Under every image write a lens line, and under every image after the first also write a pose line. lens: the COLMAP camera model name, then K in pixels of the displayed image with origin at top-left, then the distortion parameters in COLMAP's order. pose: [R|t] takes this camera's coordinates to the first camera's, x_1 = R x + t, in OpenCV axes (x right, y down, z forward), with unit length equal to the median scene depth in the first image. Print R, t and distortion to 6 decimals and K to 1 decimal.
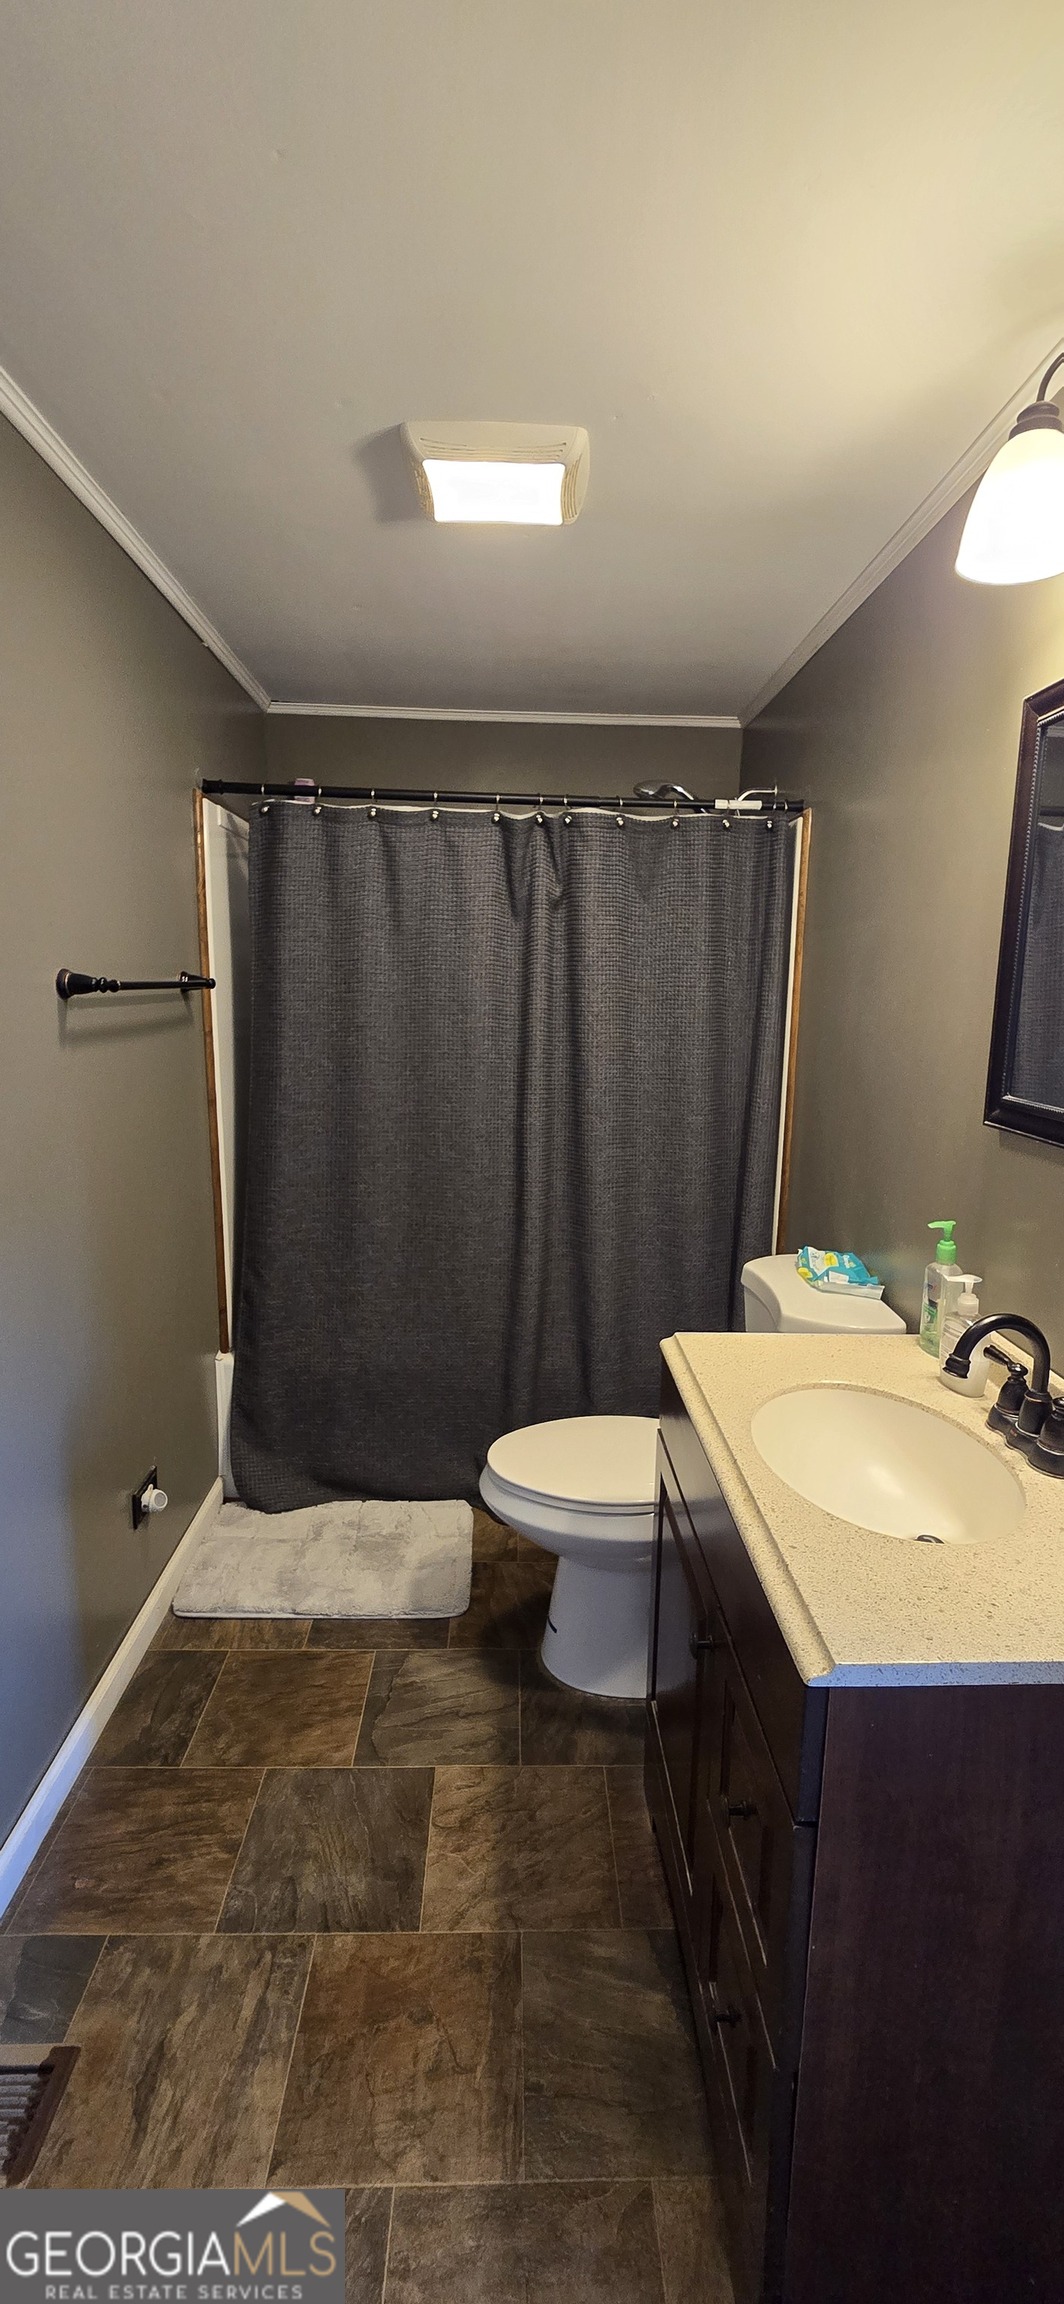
lens RADIAL K [[952.5, 0, 525.3], [0, 952.5, 1150.7], [0, 0, 1]] dist [-0.000614, 0.000296]
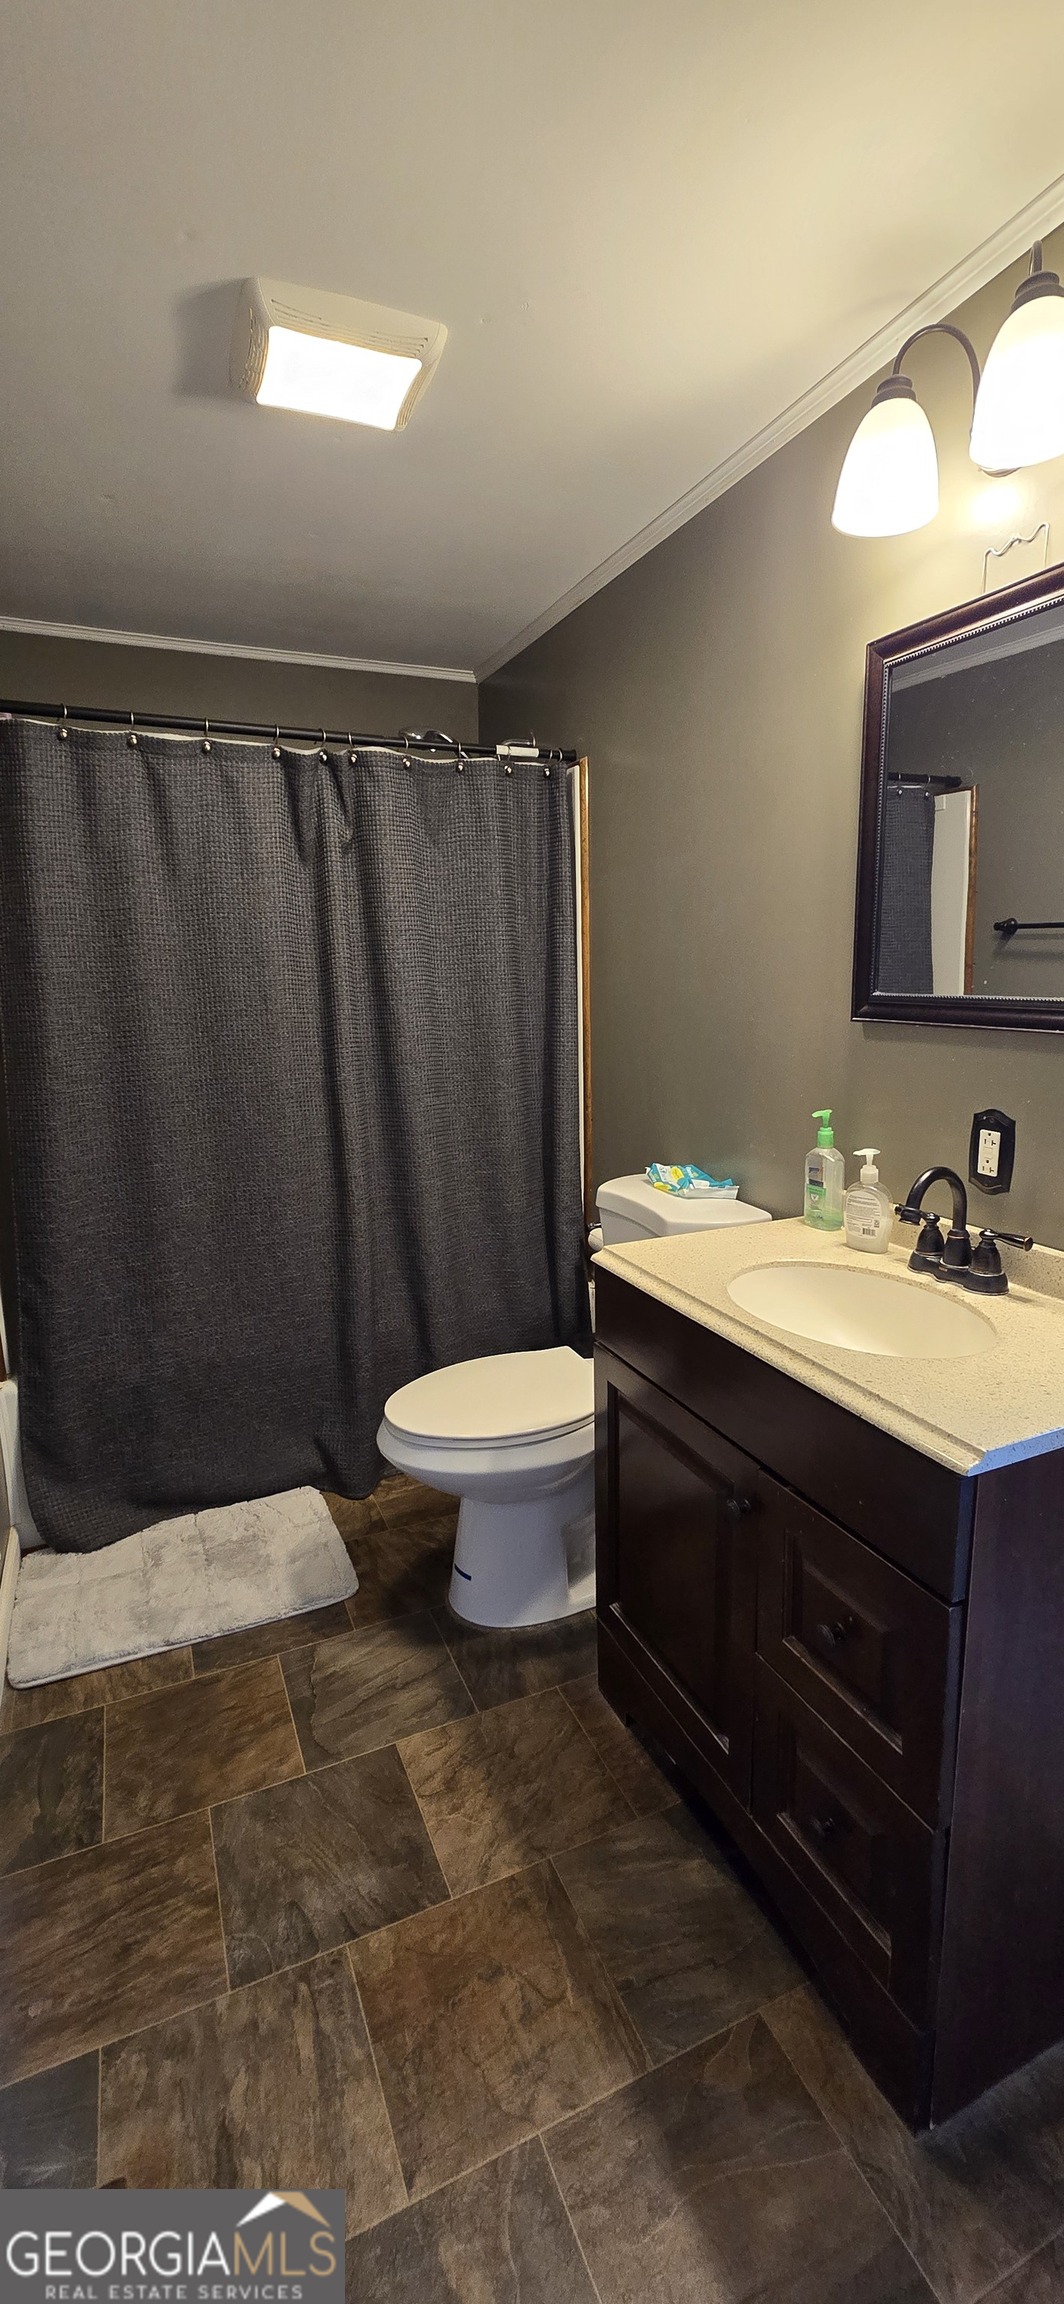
lens RADIAL K [[952.5, 0, 525.3], [0, 952.5, 1150.7], [0, 0, 1]] dist [-0.000614, 0.000296]
pose [[0.924011, -0.104384, 0.367841, -0.248679], [0.099222, 0.994519, 0.032977, 0.039754], [-0.369267, 0.006027, 0.929304, 0.063833]]
